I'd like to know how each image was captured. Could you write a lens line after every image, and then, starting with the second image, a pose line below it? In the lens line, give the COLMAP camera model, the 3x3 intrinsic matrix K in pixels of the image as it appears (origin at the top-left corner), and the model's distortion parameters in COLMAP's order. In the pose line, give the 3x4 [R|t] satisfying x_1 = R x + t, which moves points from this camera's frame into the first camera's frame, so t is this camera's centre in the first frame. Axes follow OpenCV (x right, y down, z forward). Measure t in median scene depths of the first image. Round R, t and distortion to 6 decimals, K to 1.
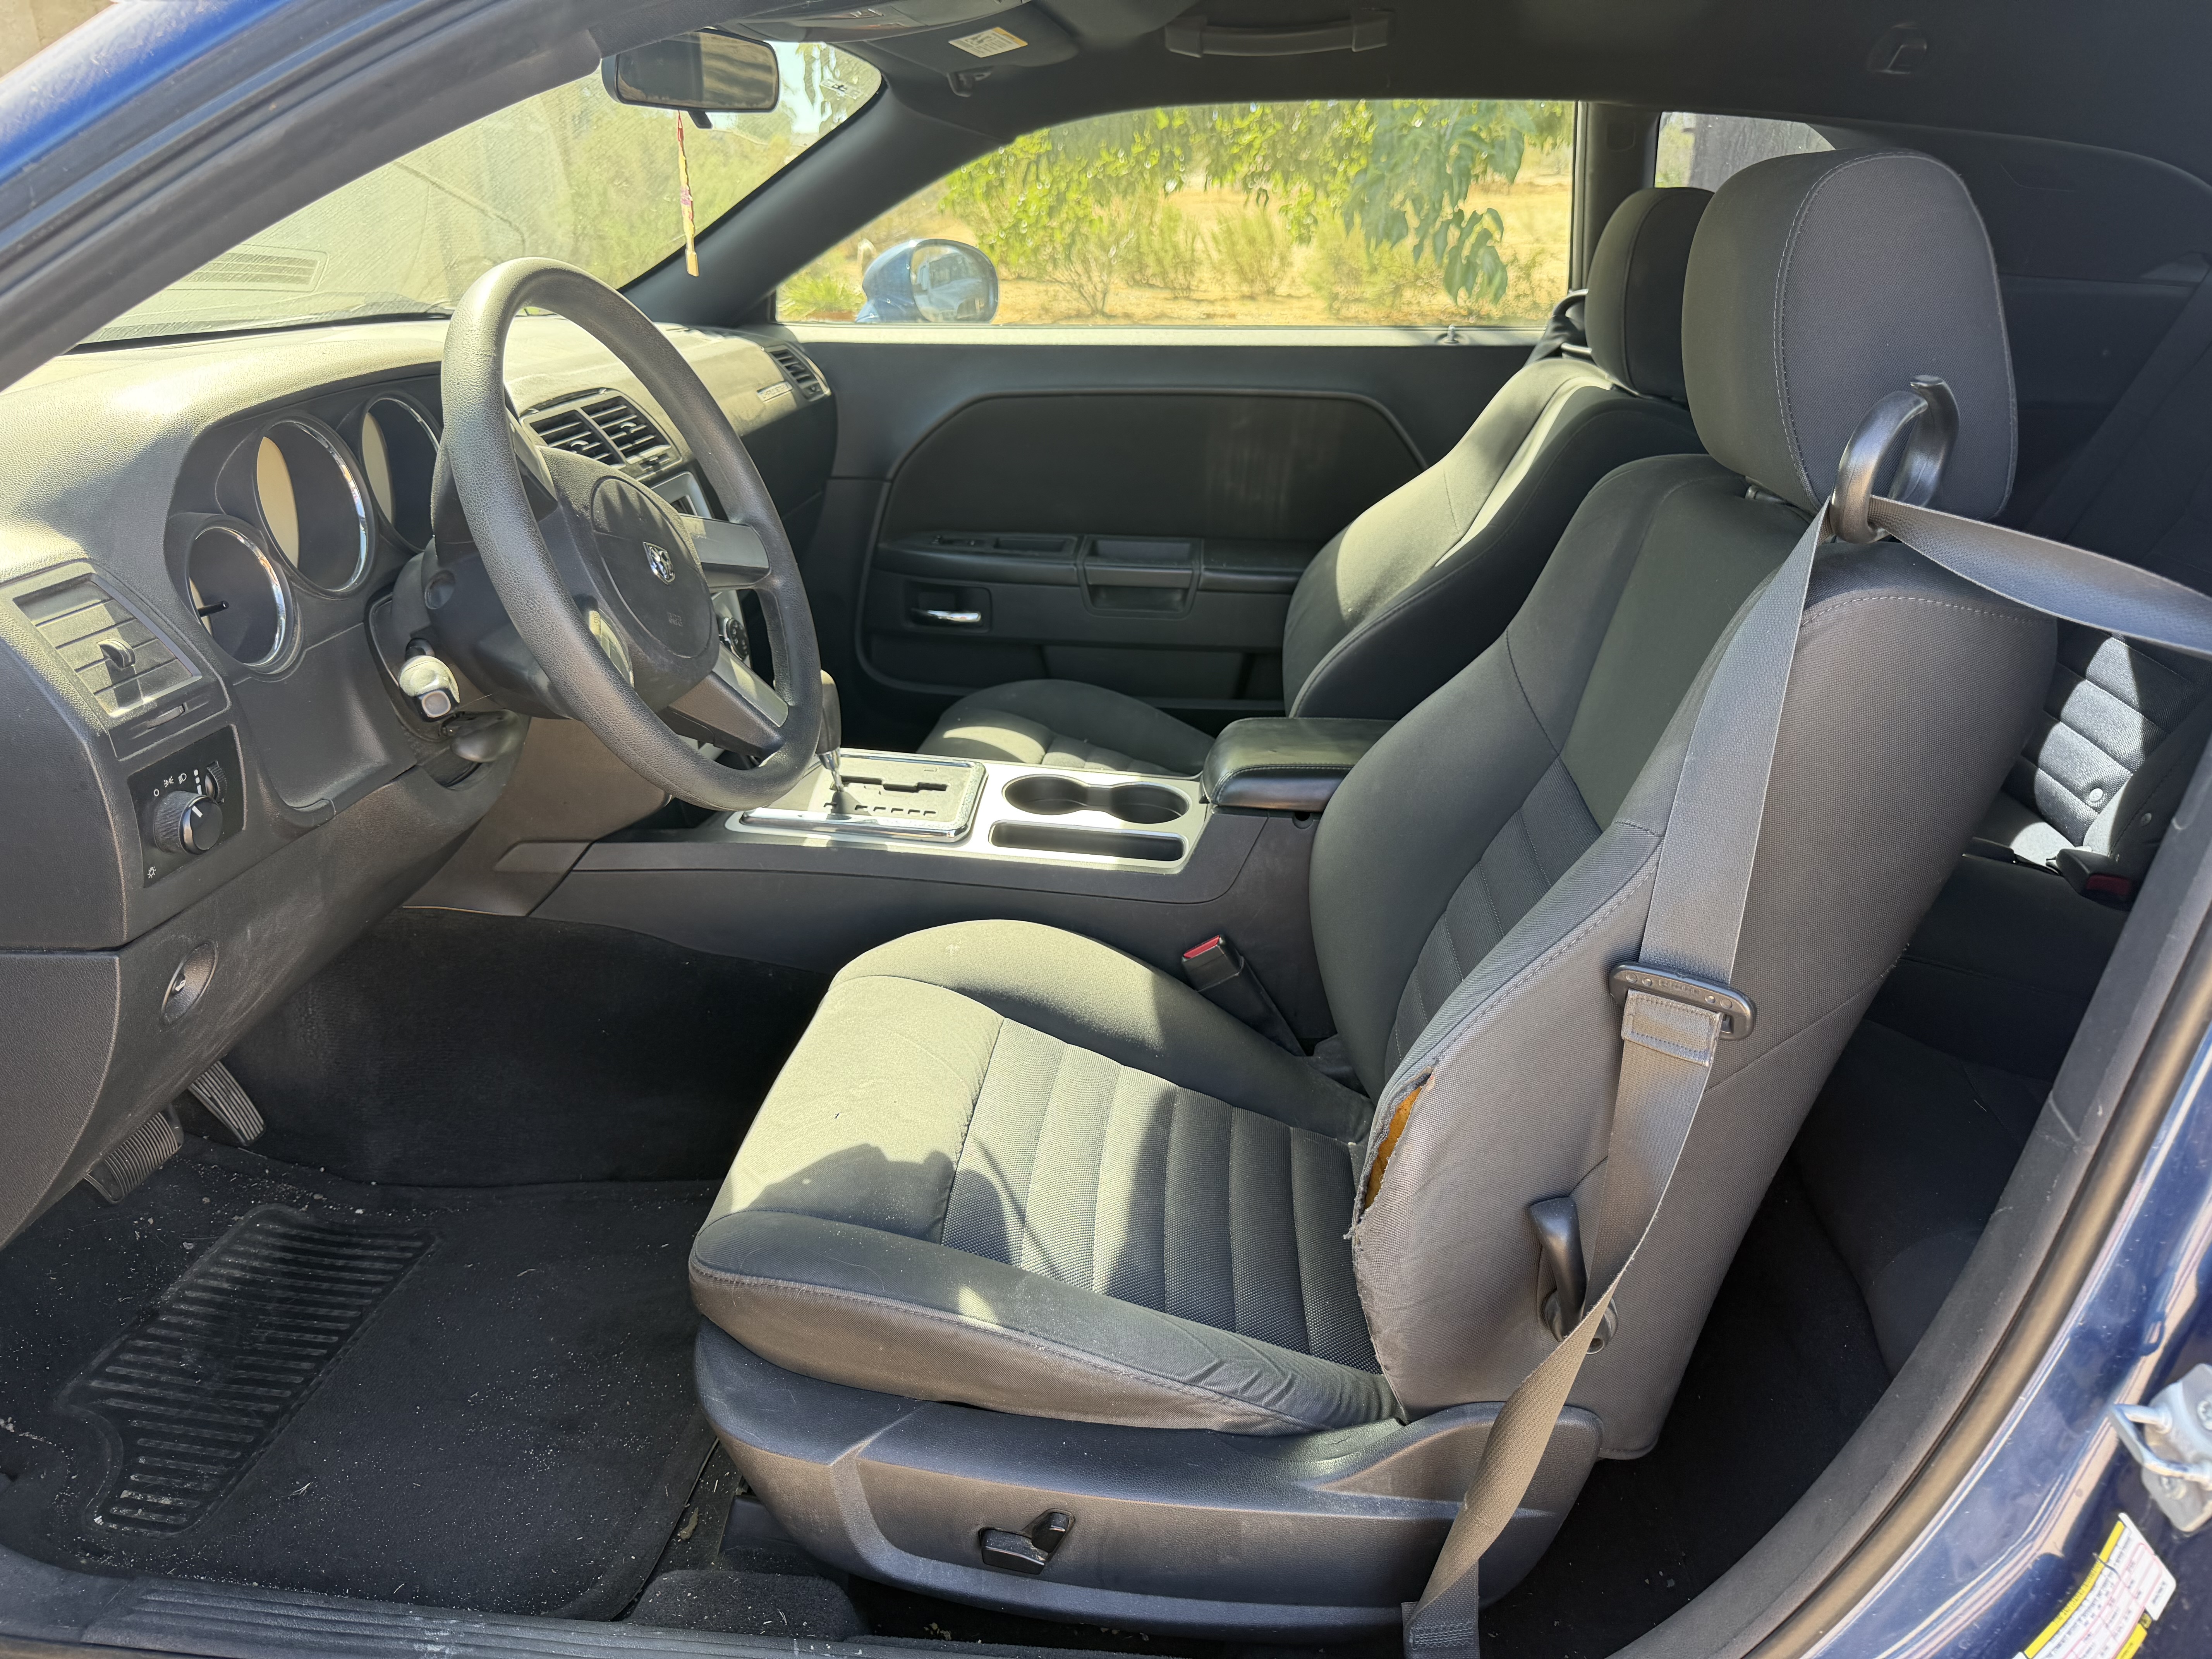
lens RADIAL K [[1568.4, 0, 1085.3], [0, 1568.4, 867.8], [0, 0, 1]] dist [0.029934, -0.045213]
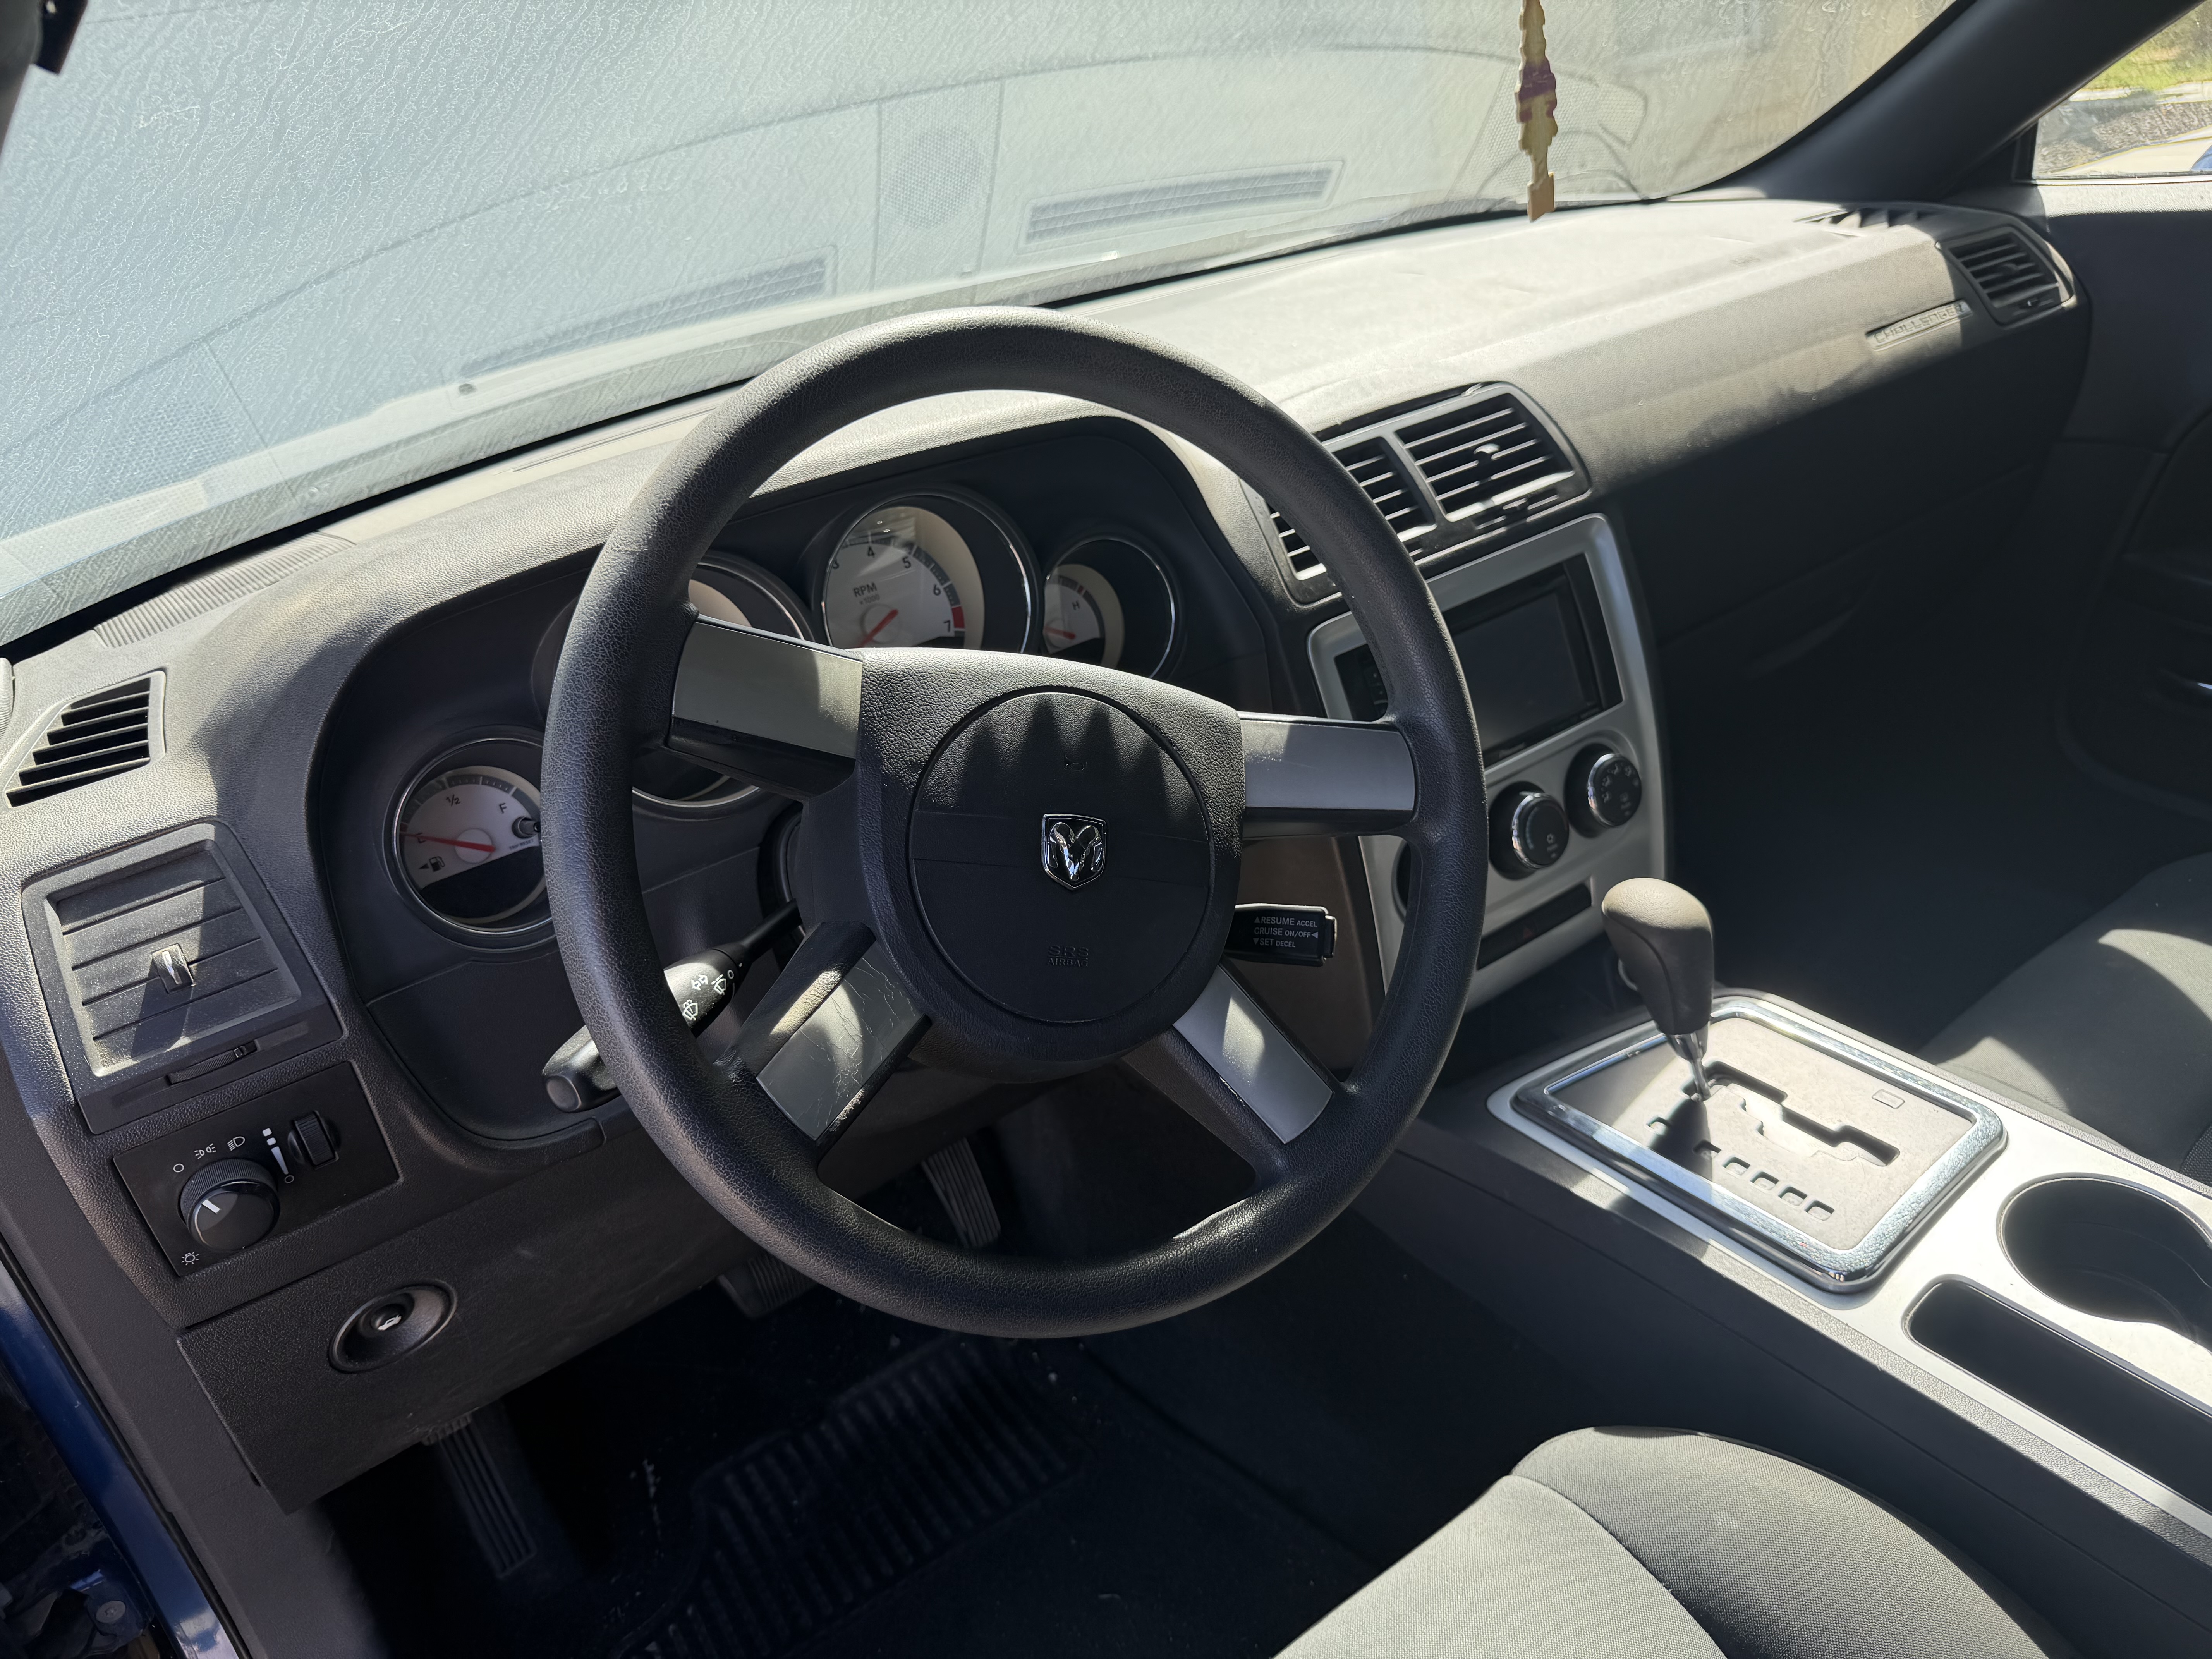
lens RADIAL K [[1568.4, 0, 1141.3], [0, 1568.4, 821.5], [0, 0, 1]] dist [0.029934, -0.045213]
pose [[0.659713, 0.230595, -0.715265, 0.085180], [-0.154089, 0.973045, 0.171580, -0.184585], [0.735551, -0.002979, 0.677463, 0.391229]]
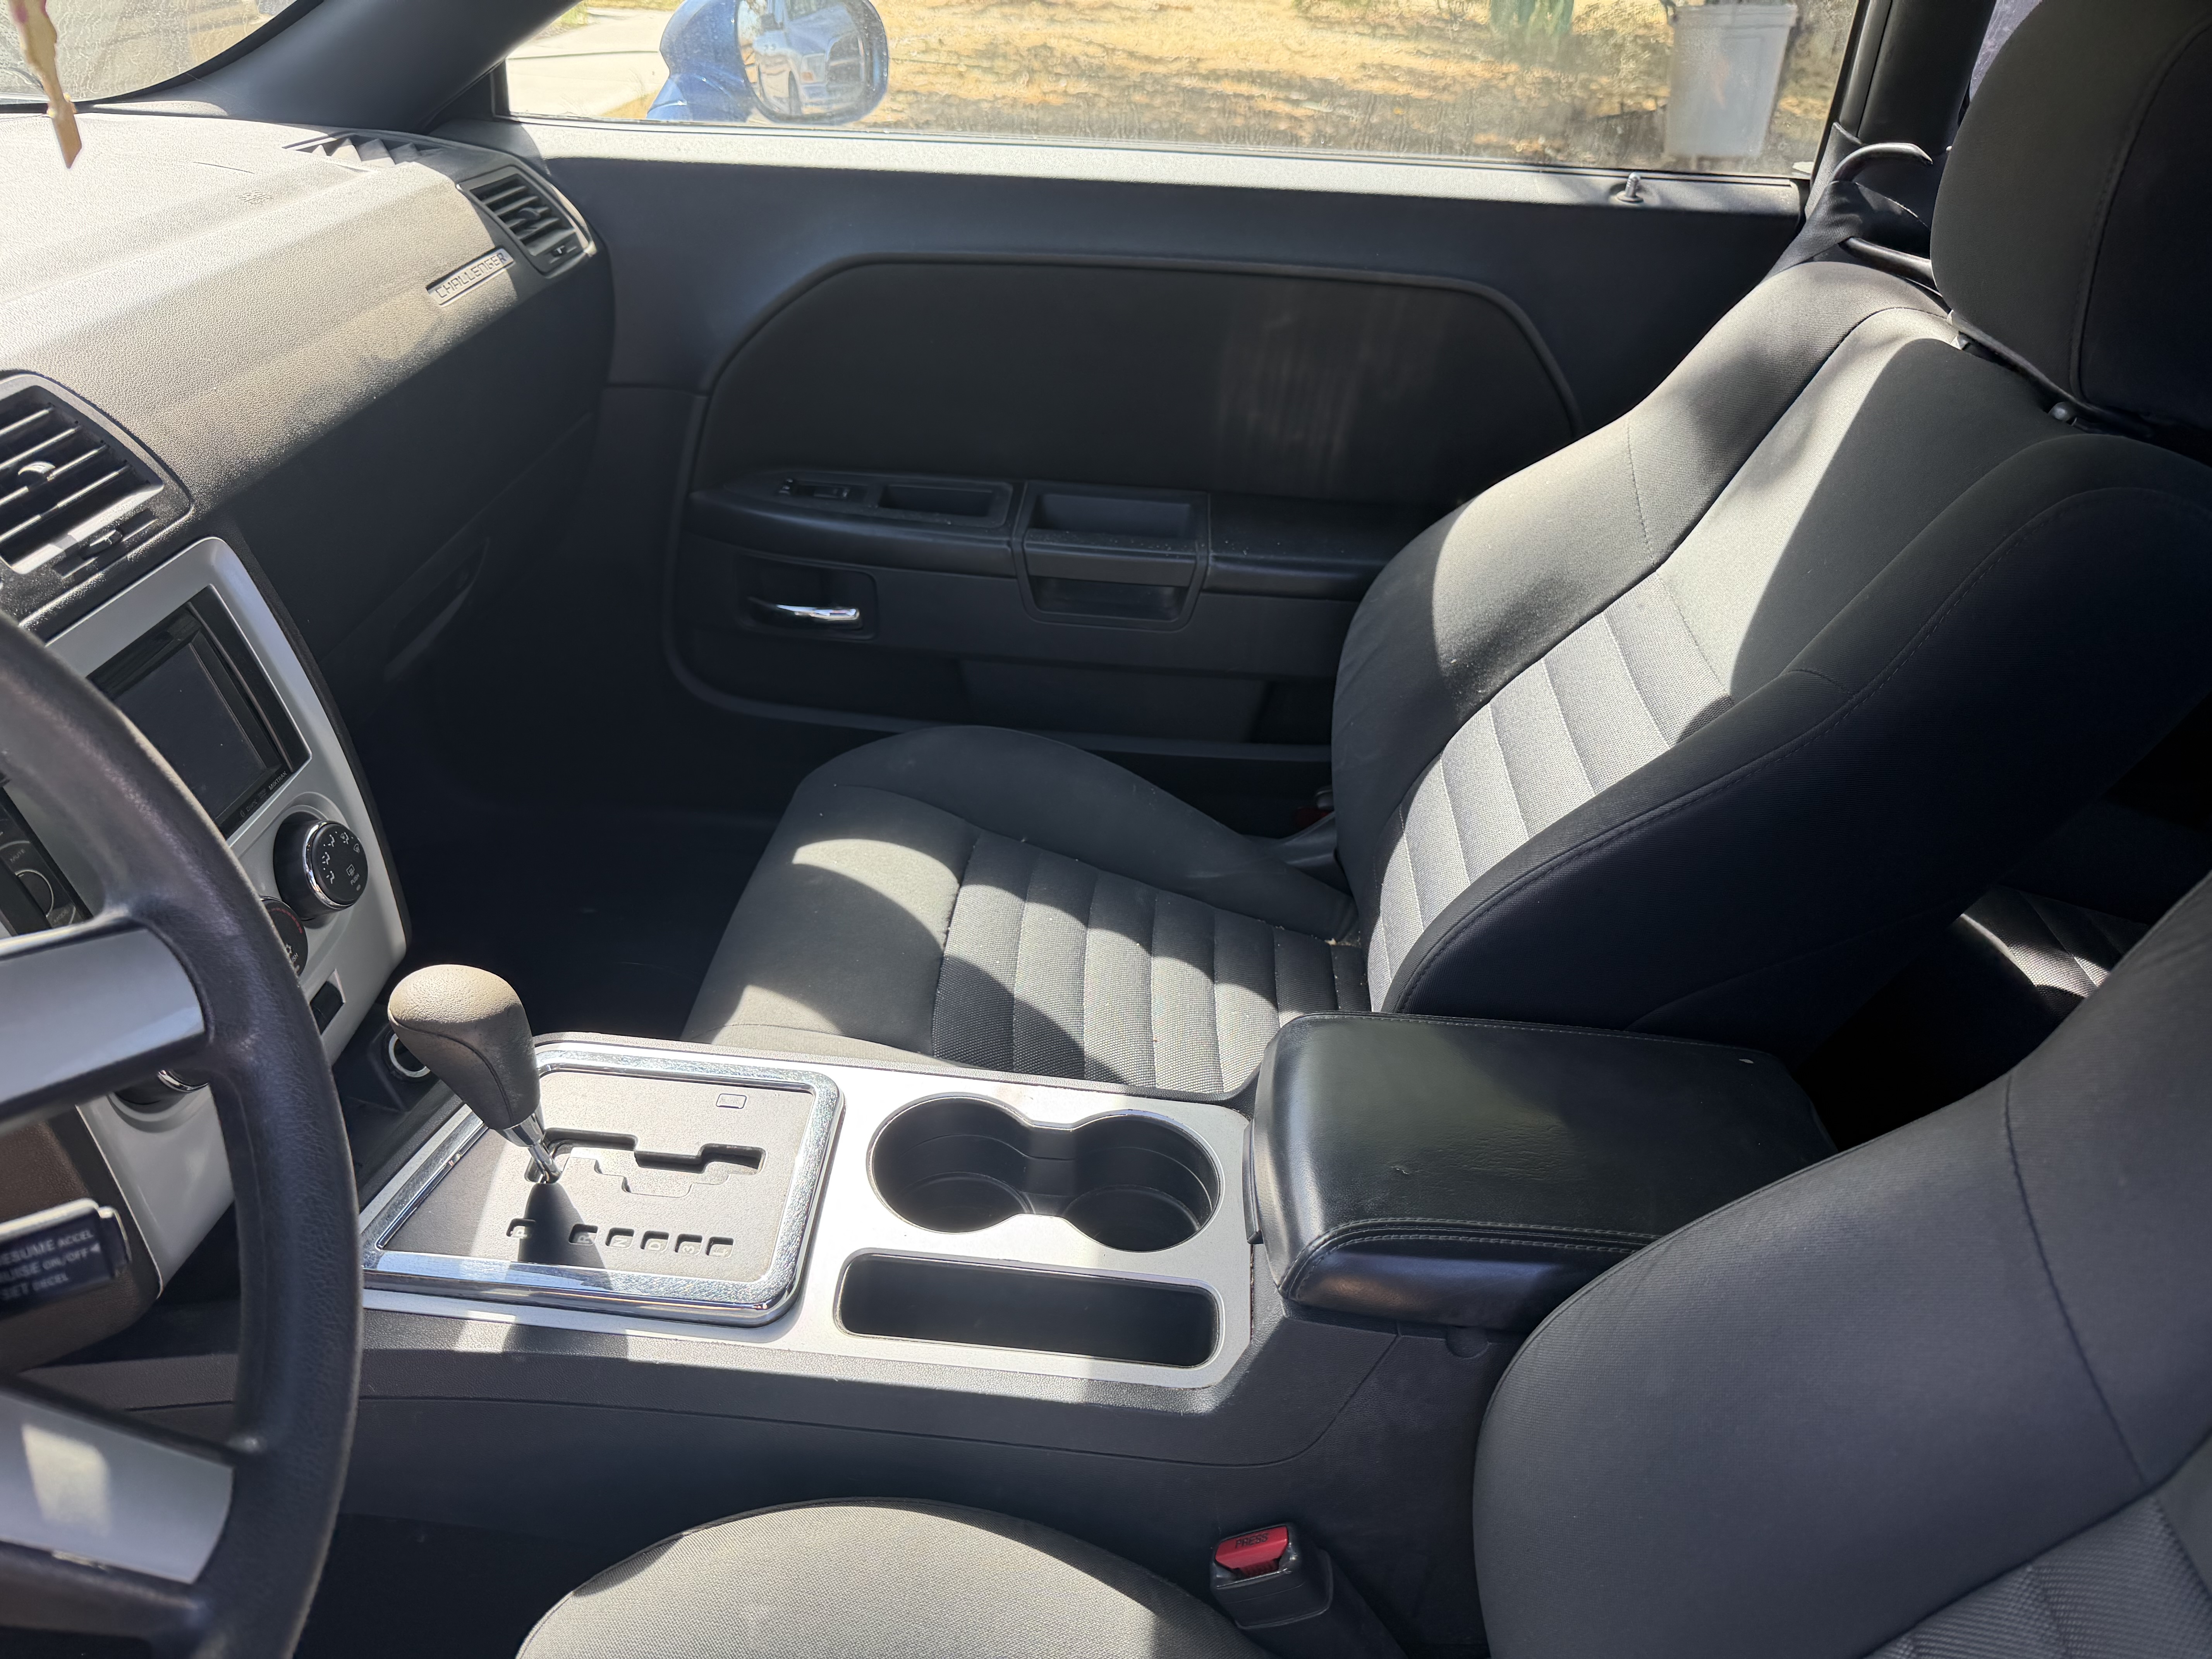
lens RADIAL K [[1568.4, 0, 1107.5], [0, 1568.4, 815.4], [0, 0, 1]] dist [0.029934, -0.045213]
pose [[0.998076, 0.009025, 0.061344, -0.005149], [-0.018106, 0.988651, 0.149136, -0.211507], [-0.059302, -0.149959, 0.986912, 0.426237]]
